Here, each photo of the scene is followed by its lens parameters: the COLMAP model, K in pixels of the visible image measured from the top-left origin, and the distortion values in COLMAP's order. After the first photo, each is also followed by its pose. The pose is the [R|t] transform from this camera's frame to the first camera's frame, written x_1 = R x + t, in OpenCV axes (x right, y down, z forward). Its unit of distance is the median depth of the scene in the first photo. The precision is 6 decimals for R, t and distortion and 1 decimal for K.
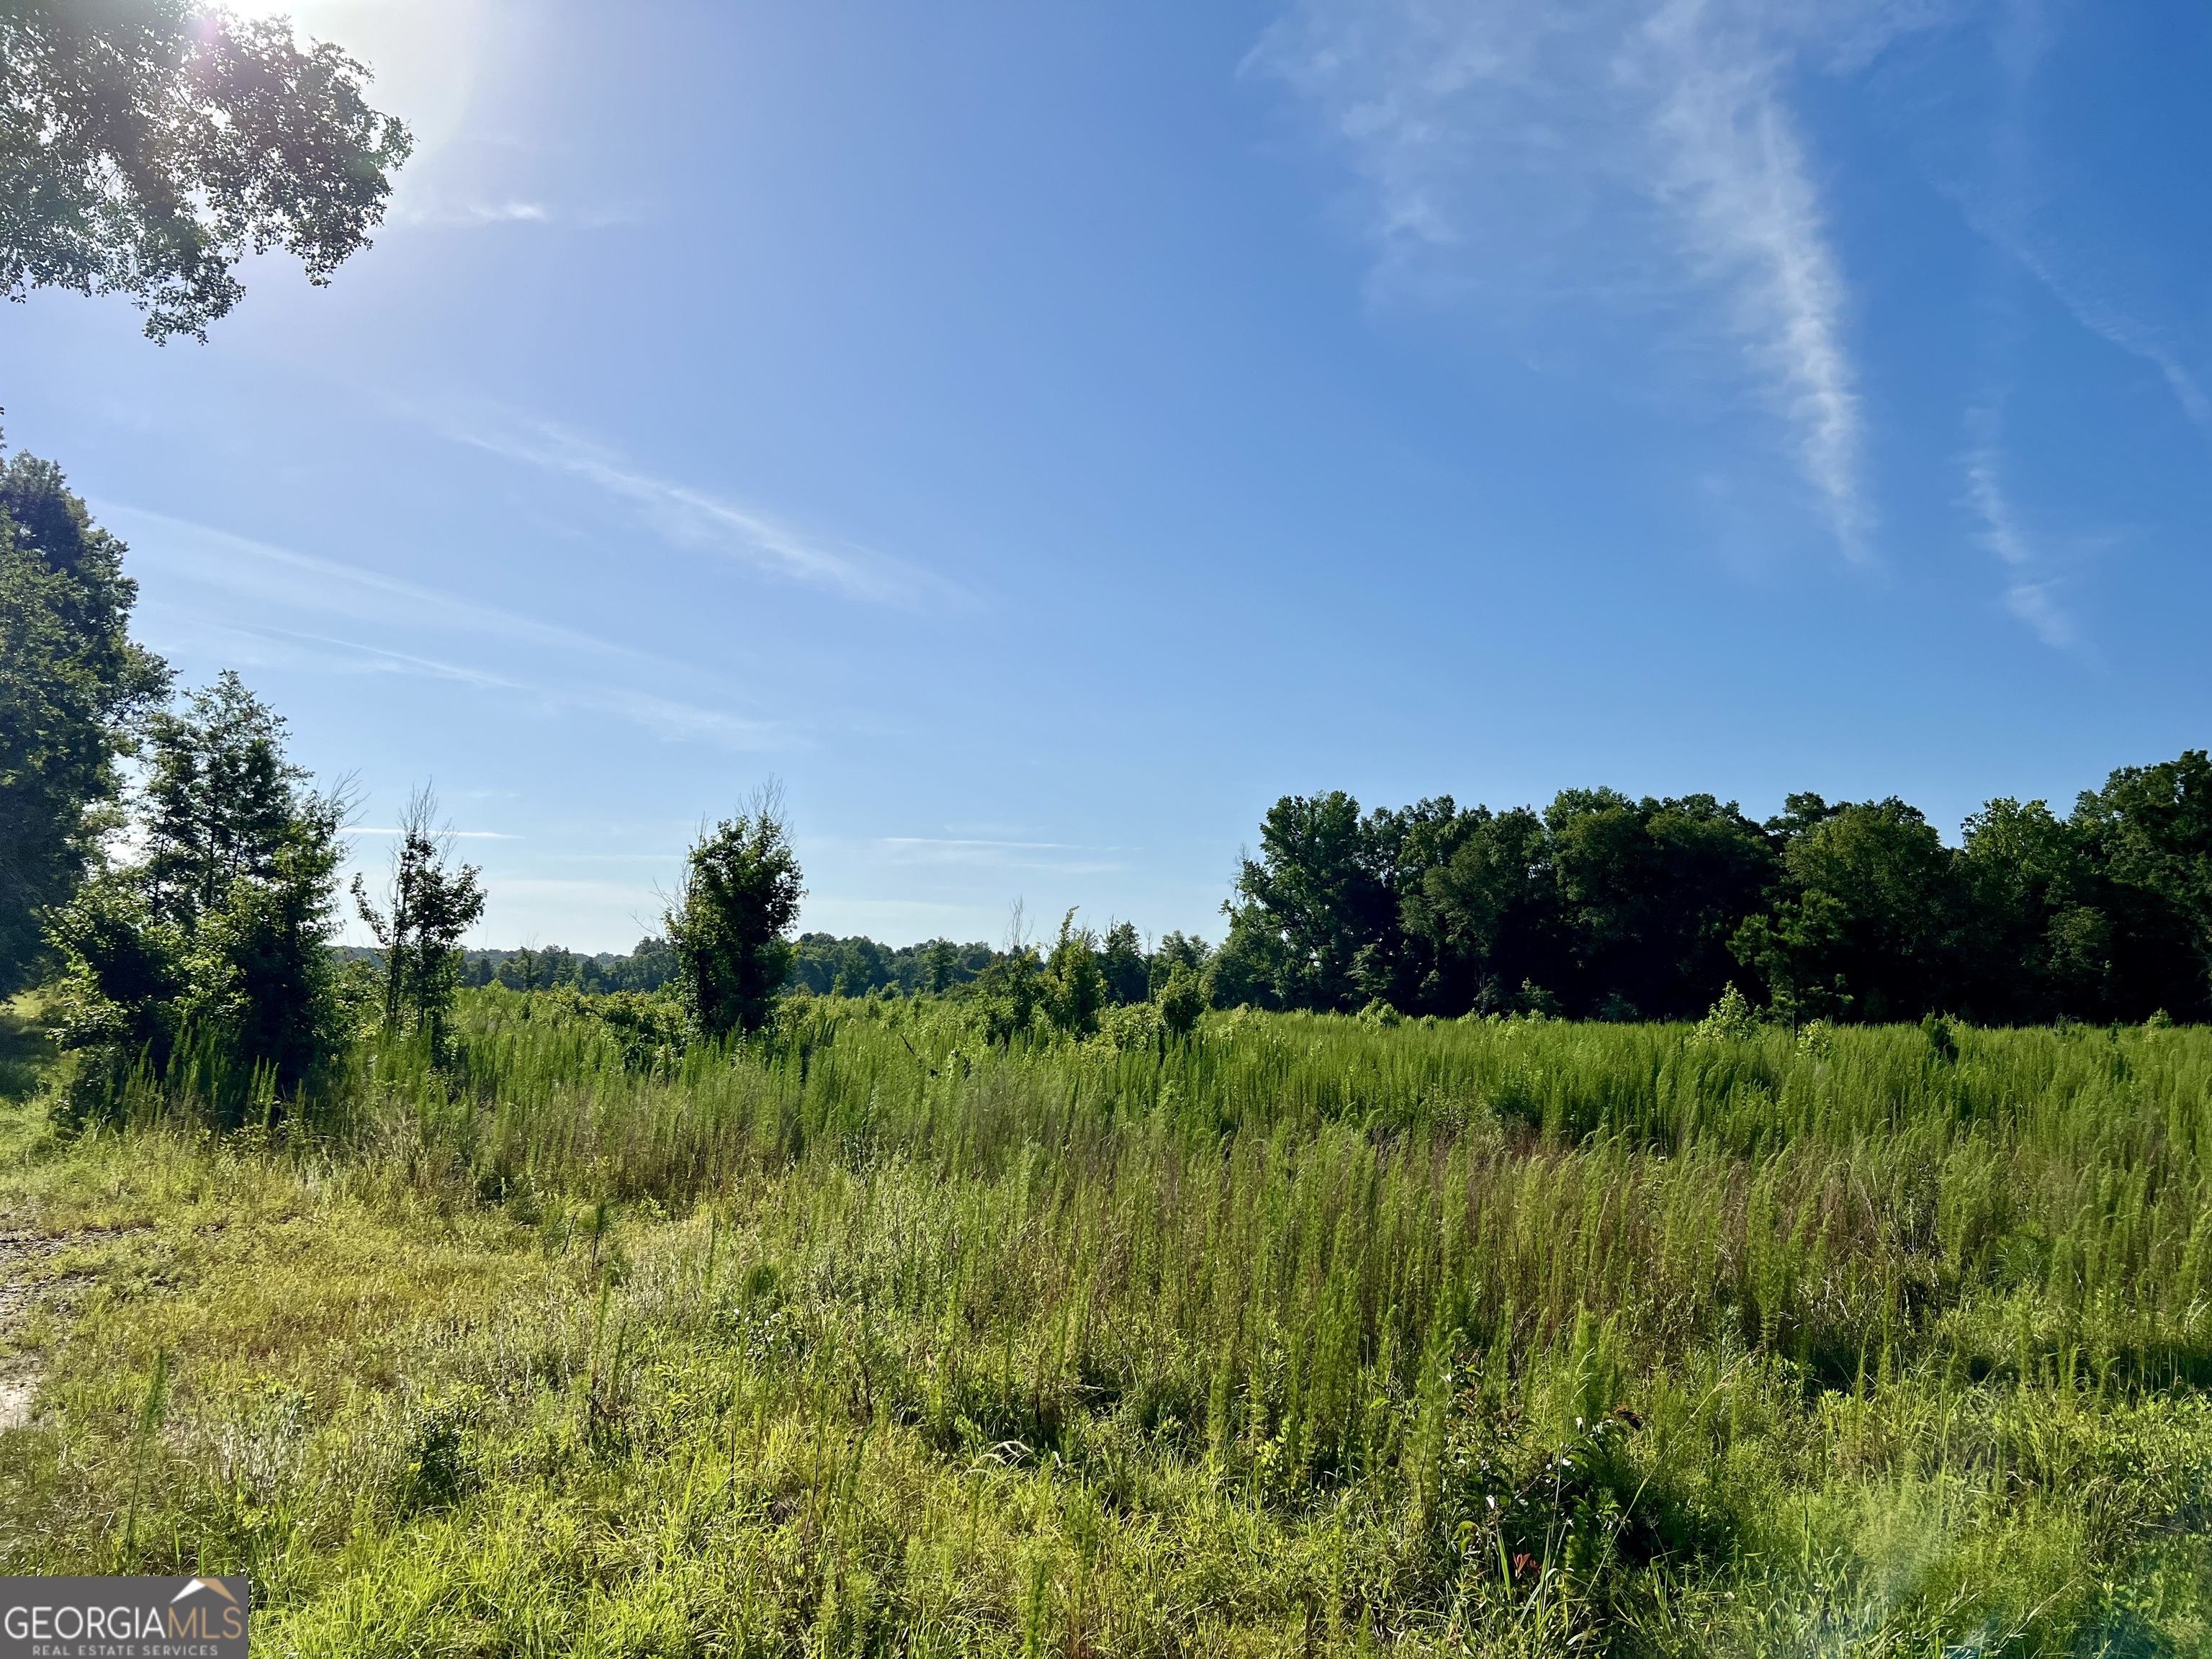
lens RADIAL K [[1640.6, 0, 1088.1], [0, 1640.6, 860.4], [0, 0, 1]] dist [0.046520, -0.060974]
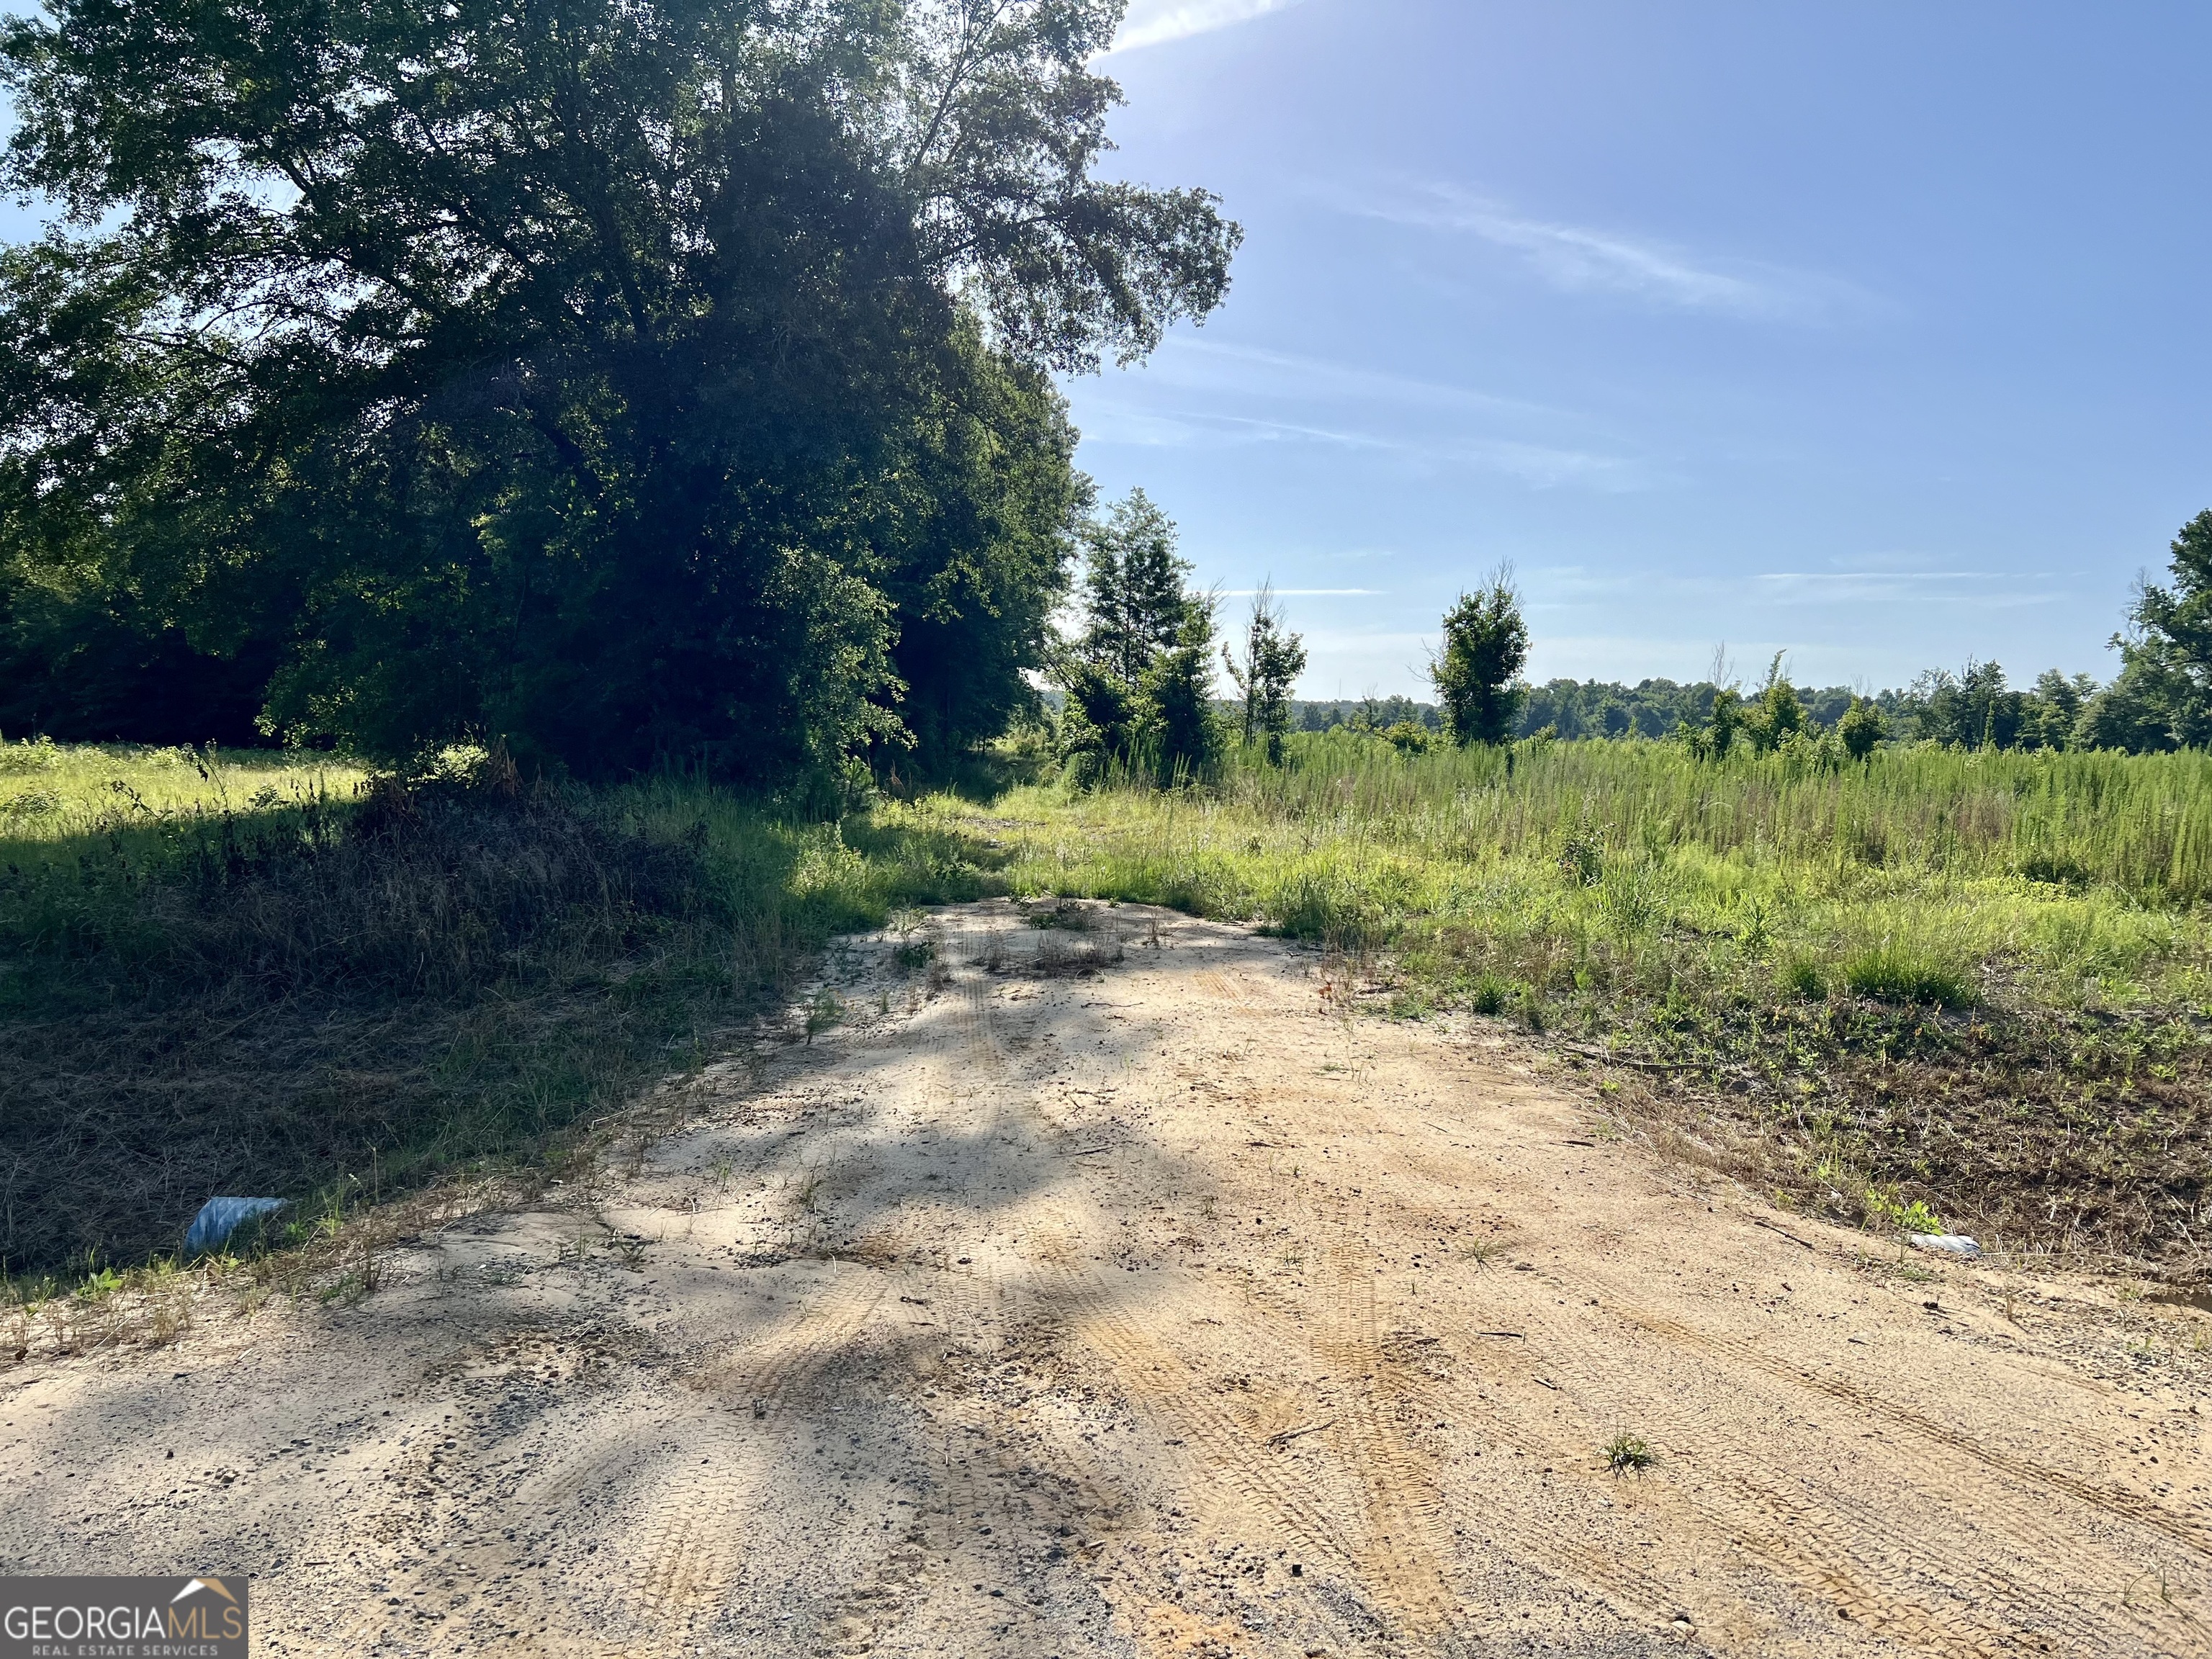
lens RADIAL K [[1640.6, 0, 1103.9], [0, 1640.6, 859.3], [0, 0, 1]] dist [0.046520, -0.060974]
pose [[0.880998, 0.033949, -0.471901, 0.098266], [0.037508, 0.989271, 0.141193, -0.006759], [0.471631, -0.142091, 0.870273, -0.217267]]
